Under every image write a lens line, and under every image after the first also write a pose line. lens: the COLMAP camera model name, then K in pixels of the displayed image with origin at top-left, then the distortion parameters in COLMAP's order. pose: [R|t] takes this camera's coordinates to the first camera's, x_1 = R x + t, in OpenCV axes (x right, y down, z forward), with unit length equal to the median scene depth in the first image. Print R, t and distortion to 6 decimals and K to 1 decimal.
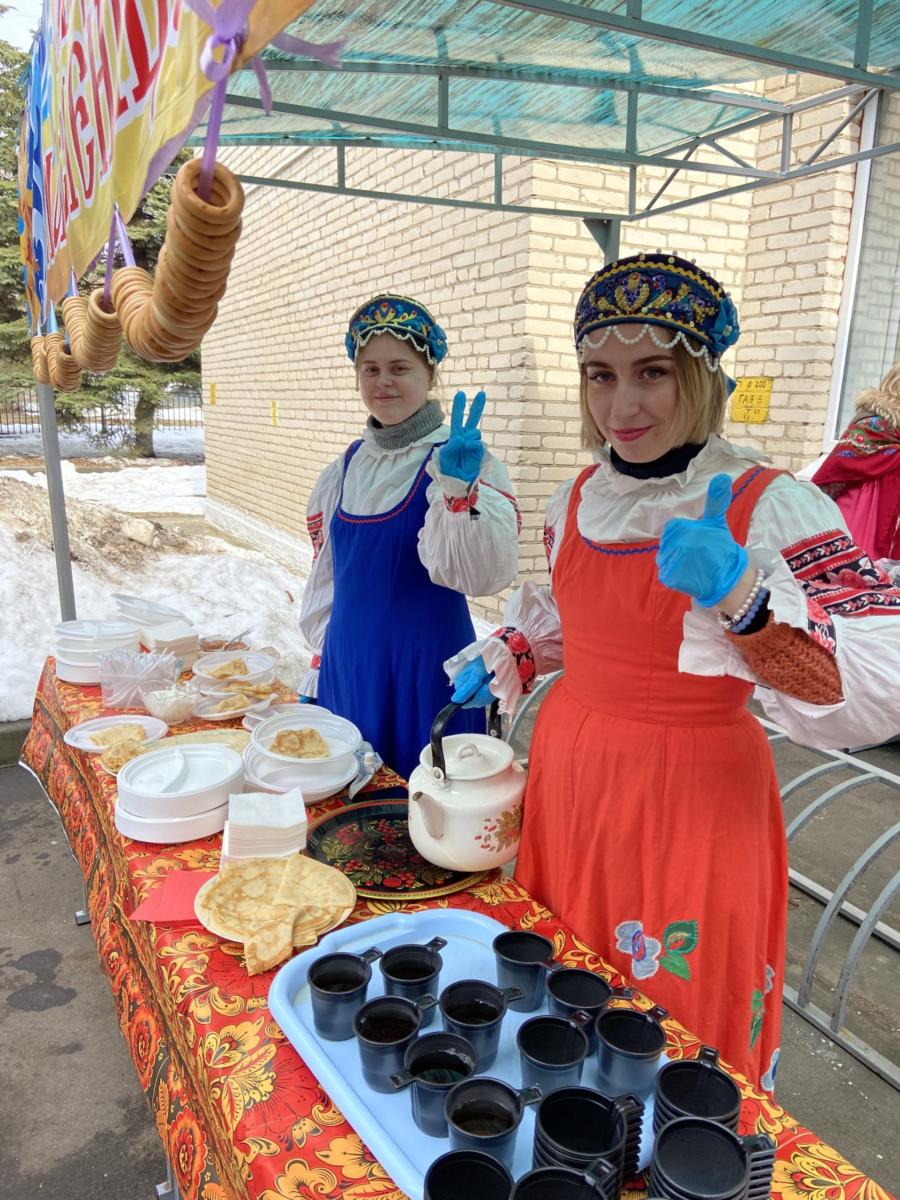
lens RADIAL K [[913.3, 0, 450.0], [0, 913.3, 600.0], [0, 0, 1]] dist [0.059133, -0.083358]
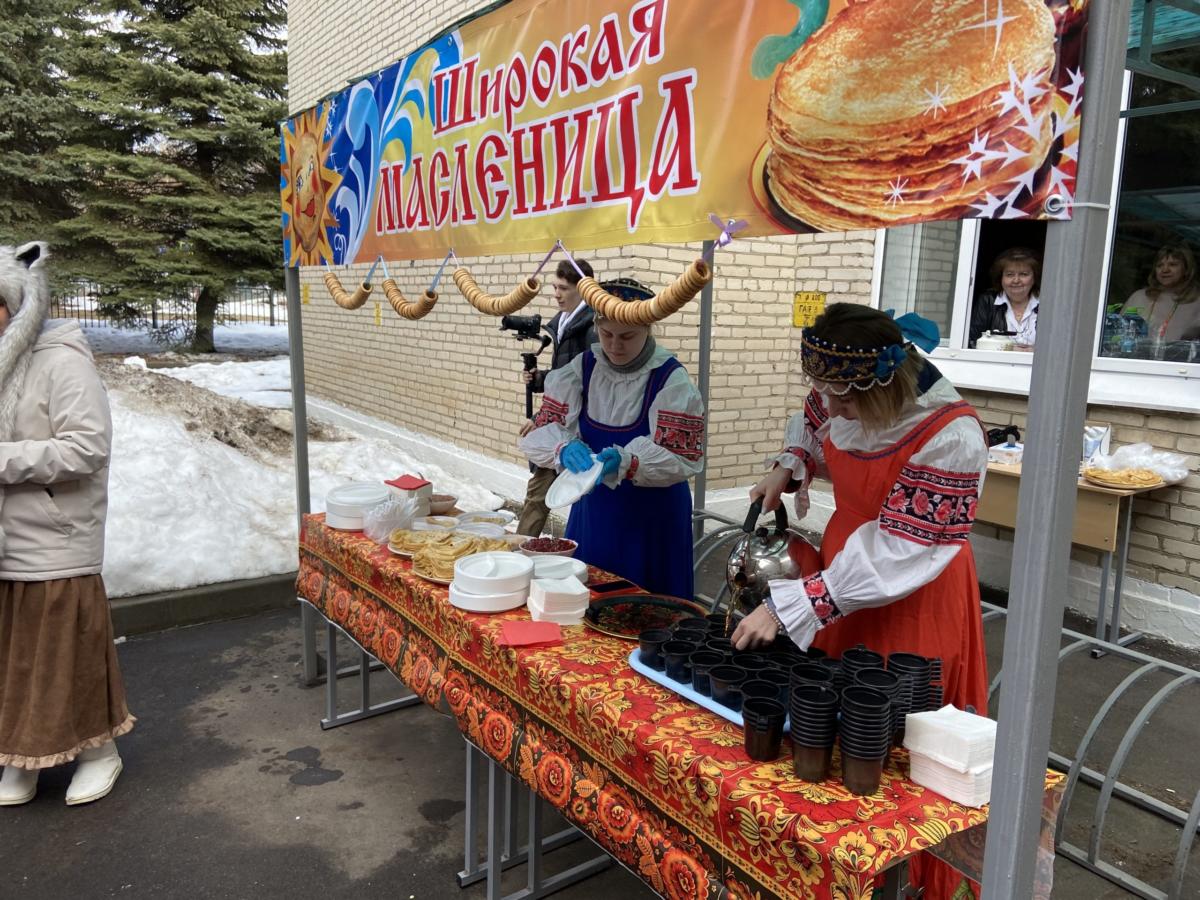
lens RADIAL K [[904.5, 0, 623.5], [0, 904.5, 447.9], [0, 0, 1]] dist [0.109905, -0.165053]
pose [[0.989848, -0.016866, 0.141123, -0.102199], [0.023671, 0.998629, -0.046679, 0.022920], [-0.140142, 0.049545, 0.988891, -0.185165]]
